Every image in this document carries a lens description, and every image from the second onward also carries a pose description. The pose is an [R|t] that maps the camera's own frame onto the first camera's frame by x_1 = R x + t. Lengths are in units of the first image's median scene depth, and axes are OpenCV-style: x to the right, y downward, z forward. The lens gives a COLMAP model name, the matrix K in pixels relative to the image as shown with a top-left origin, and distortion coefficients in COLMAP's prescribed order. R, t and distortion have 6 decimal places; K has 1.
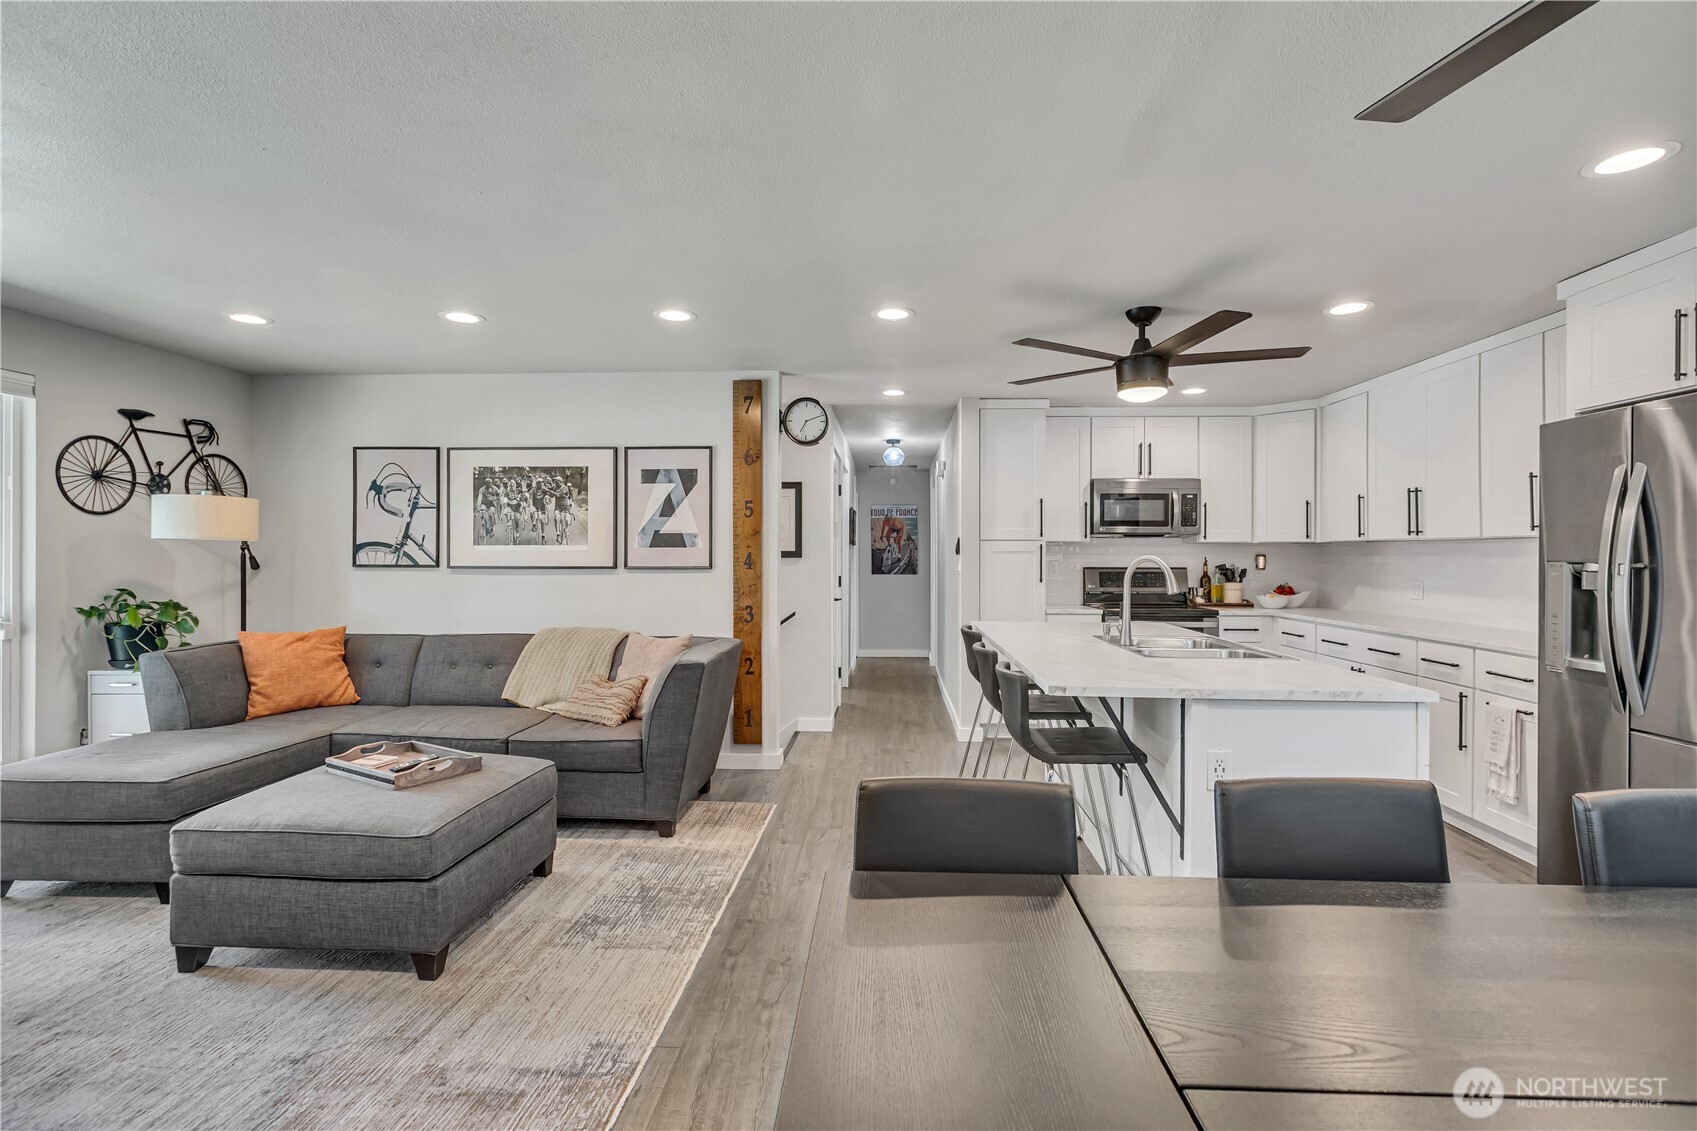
lens RADIAL K [[787.1, 0, 855.9], [0, 787.1, 553.7], [0, 0, 1]] dist [0.000817, -0.000129]
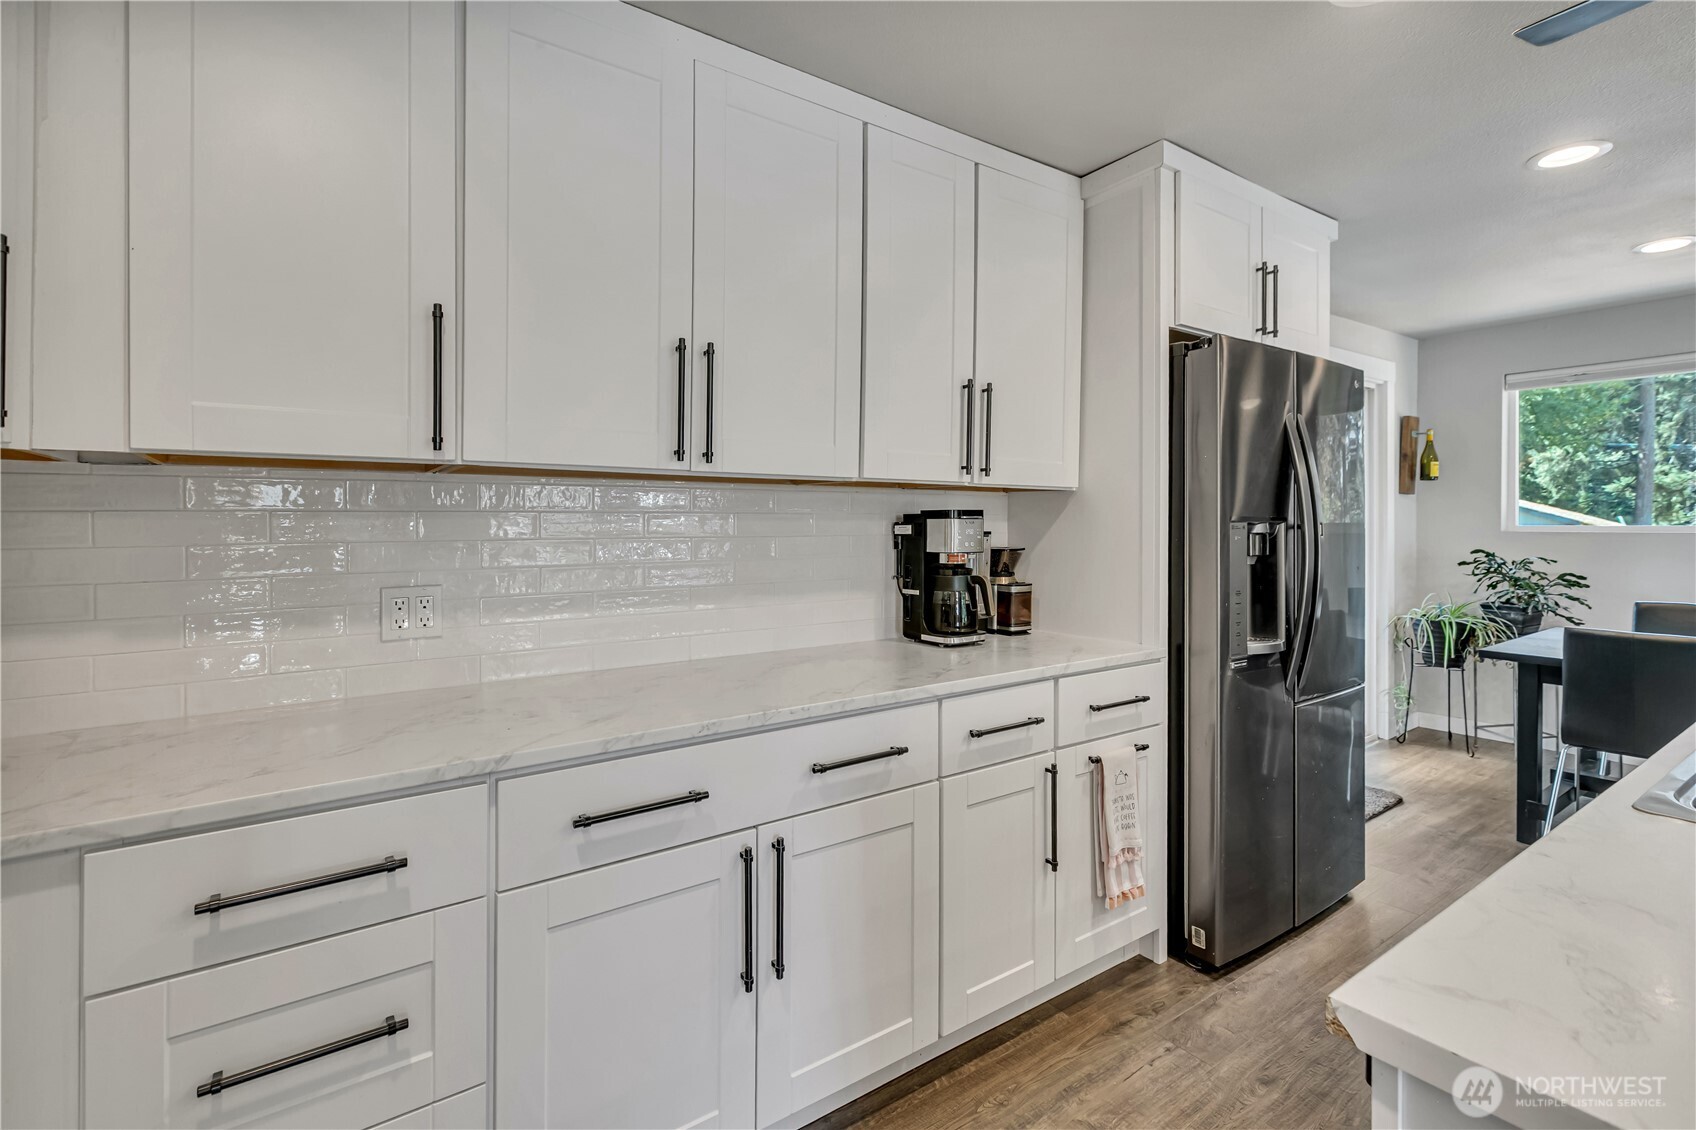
lens RADIAL K [[795.5, 0, 848.0], [0, 795.5, 527.0], [0, 0, 1]] dist [0.000704, 0.000526]
pose [[-0.619837, -0.002487, 0.784726, 0.322985], [0.001109, 0.999991, 0.004045, 0.007186], [-0.784729, 0.003378, -0.619829, 1.102041]]
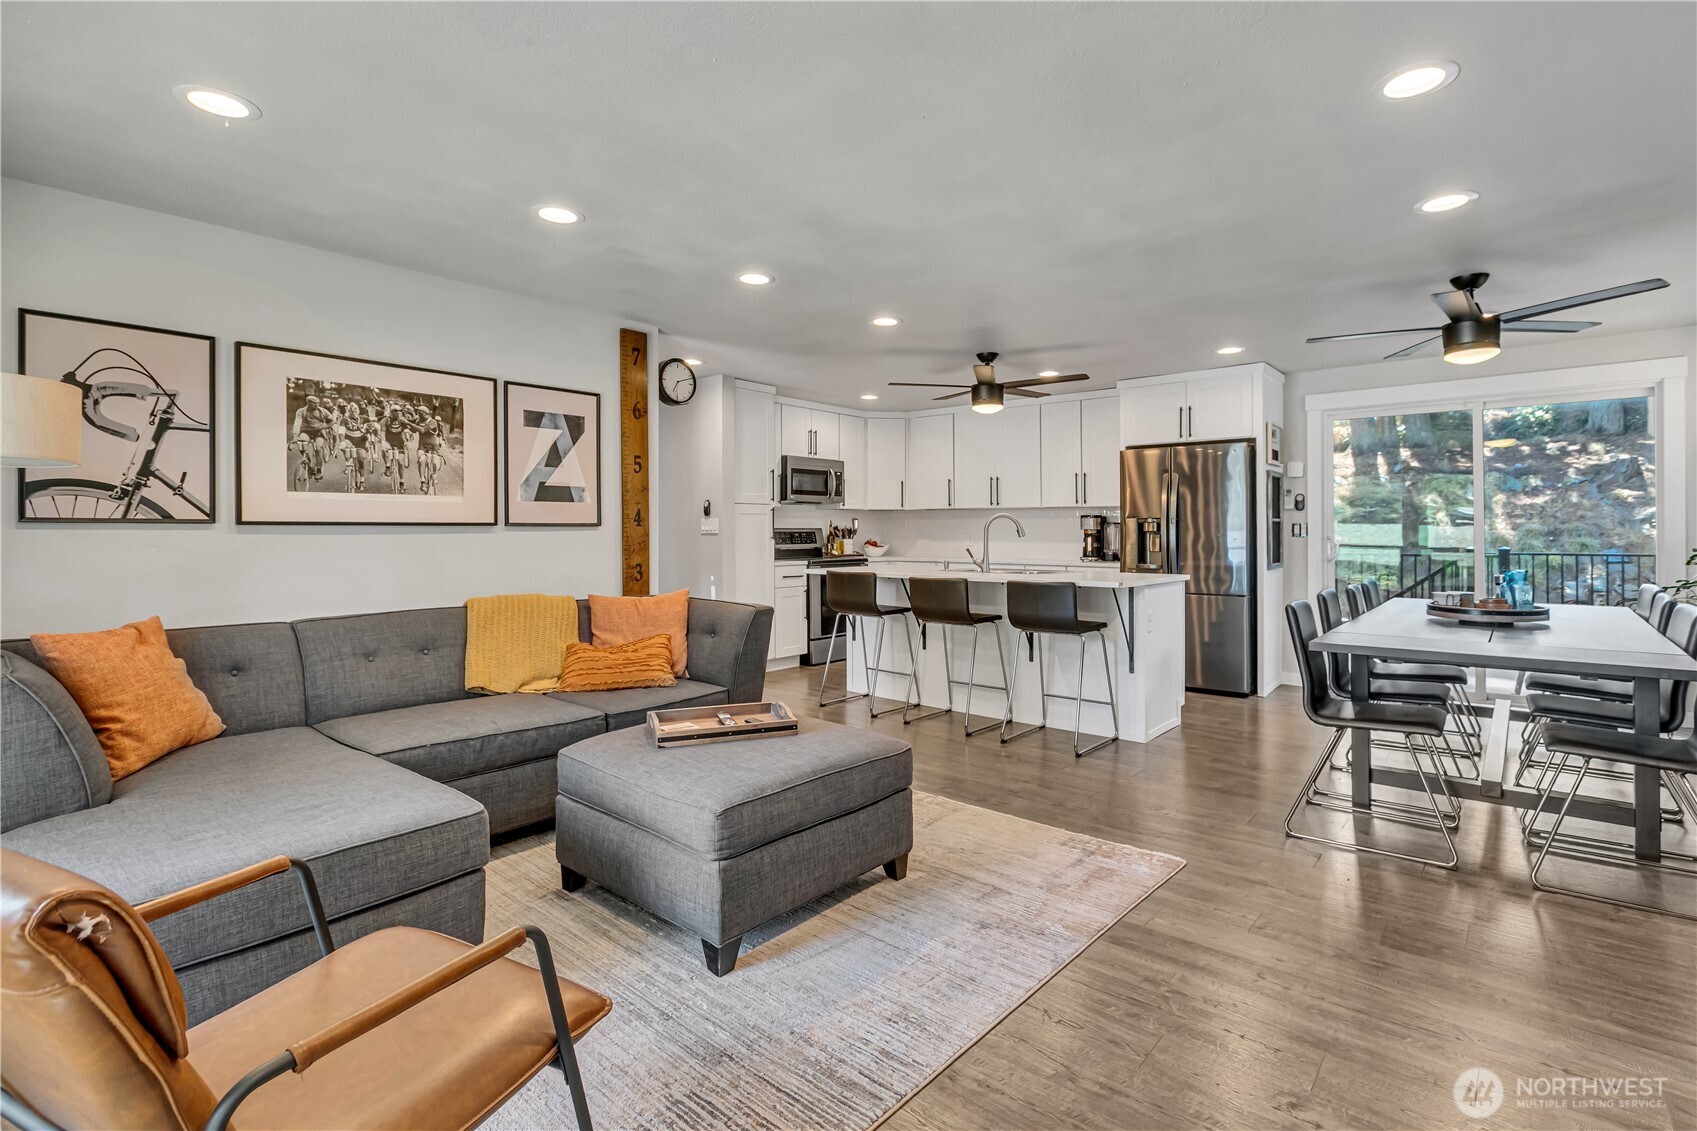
lens RADIAL K [[798.4, 0, 868.5], [0, 798.4, 527.3], [0, 0, 1]] dist [0.001206, -0.000014]
pose [[0.606673, 0.000335, 0.794951, -0.737475], [0.000497, 1.000000, -0.000801, 0.021829], [-0.794951, 0.000881, 0.606673, 0.174871]]
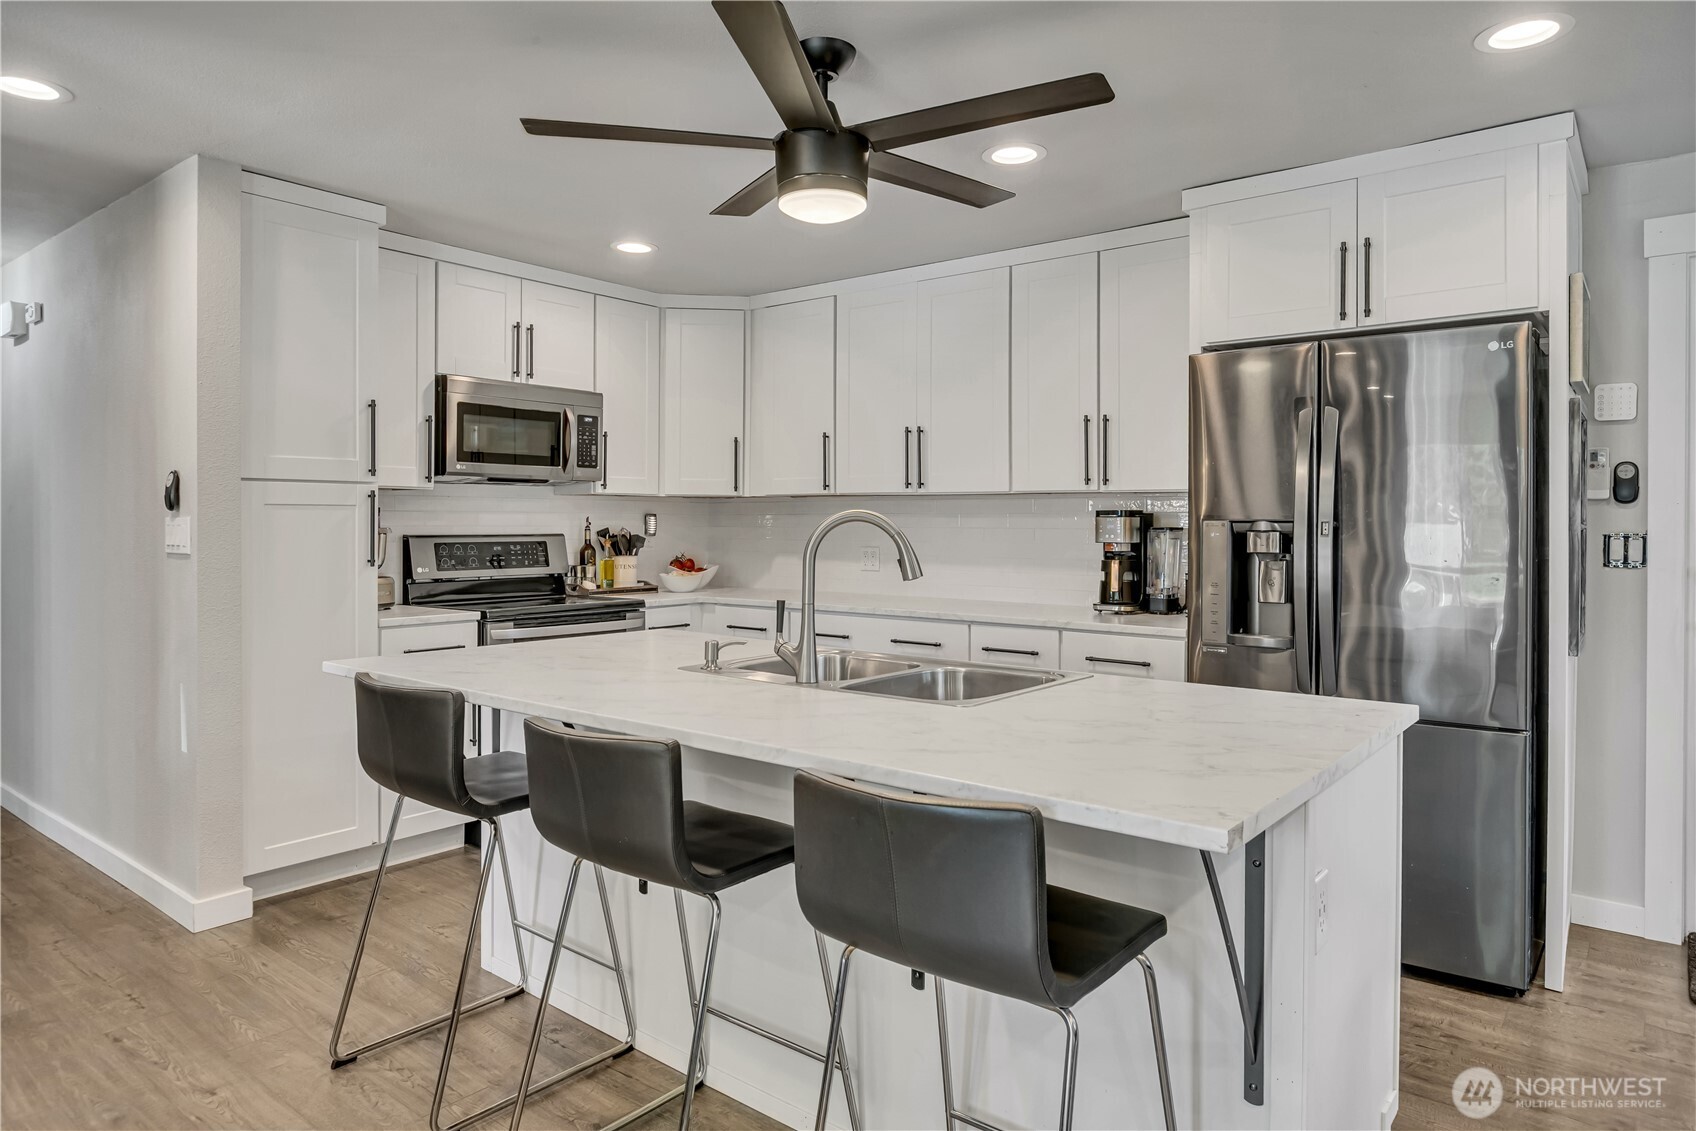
lens RADIAL K [[1034.9, 0, 866.1], [0, 1034.9, 529.7], [0, 0, 1]] dist [-0.003682, -0.001310]
pose [[0.582786, -0.007415, 0.812592, -0.137342], [-0.002724, 0.999935, 0.011078, 0.005661], [-0.812621, -0.008670, 0.582728, 0.412147]]
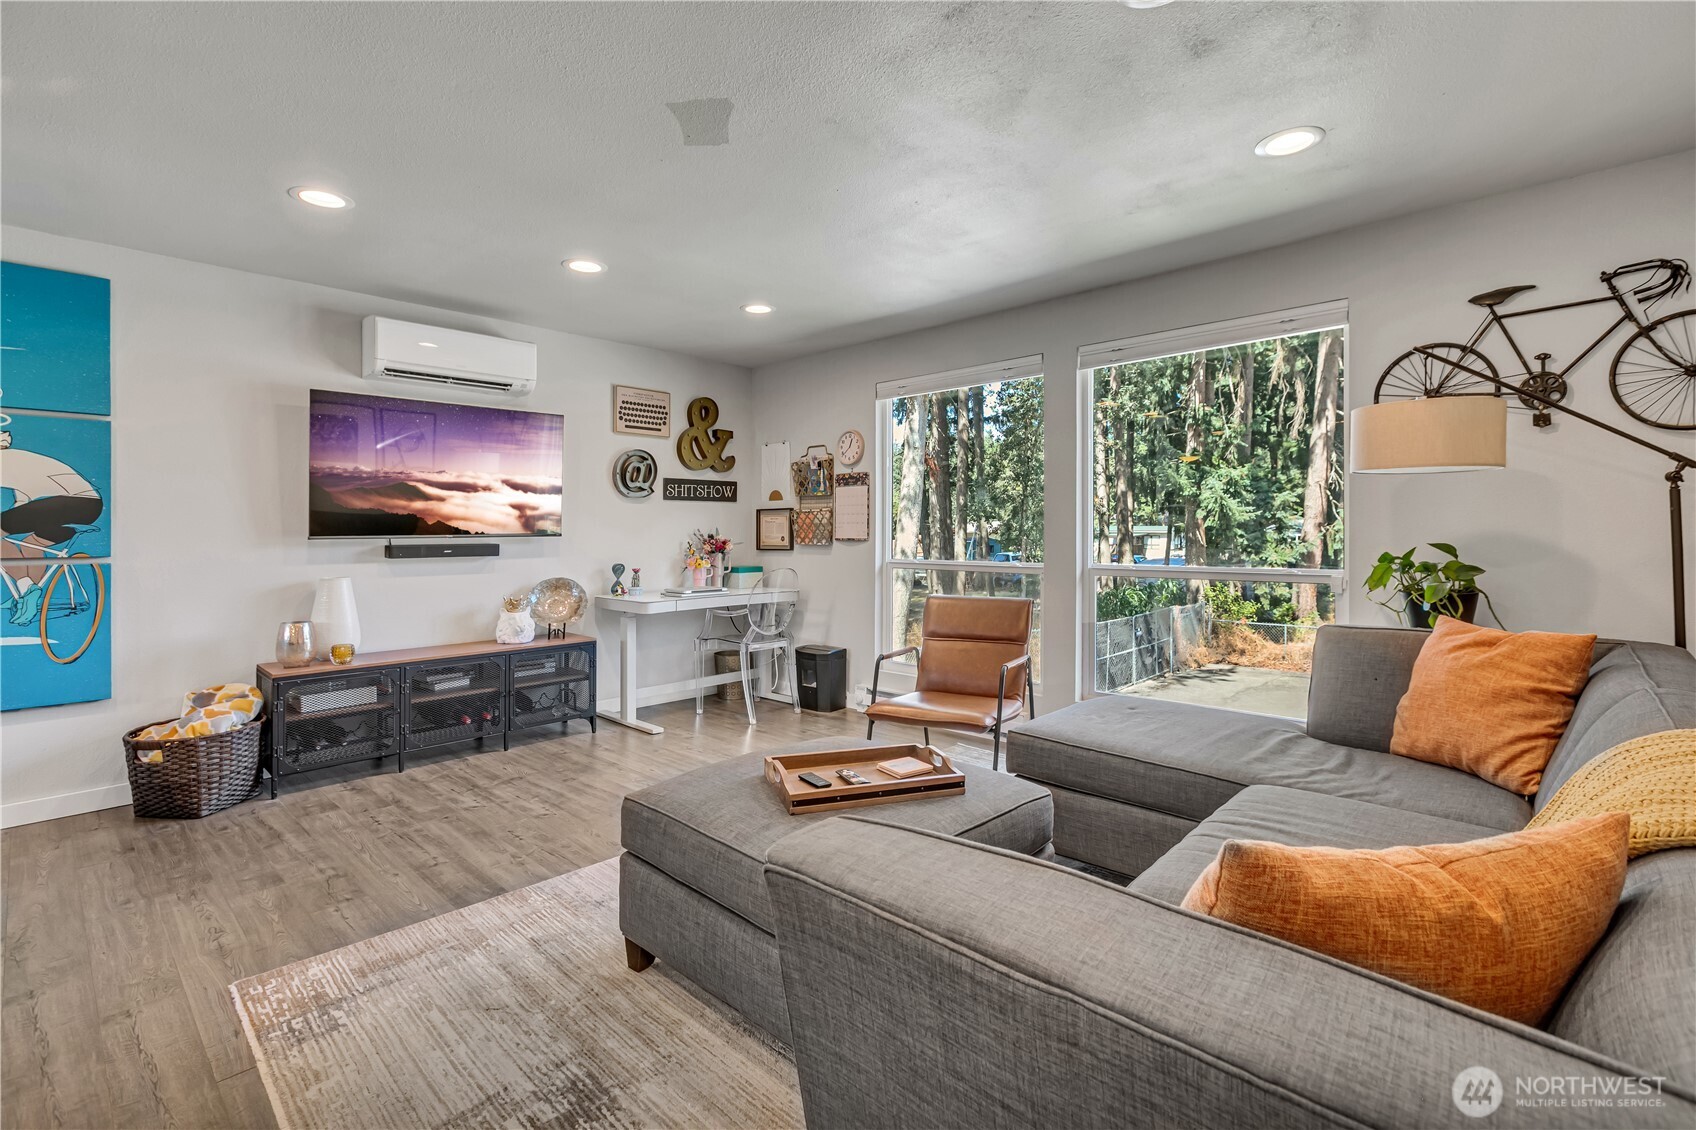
lens RADIAL K [[773.8, 0, 865.1], [0, 773.8, 527.7], [0, 0, 1]] dist [0.001904, 0.000469]
pose [[-0.649054, -0.000606, -0.760742, -0.021081], [0.004409, 0.999980, -0.004559, 0.026086], [0.760730, -0.006313, -0.649038, 0.886799]]
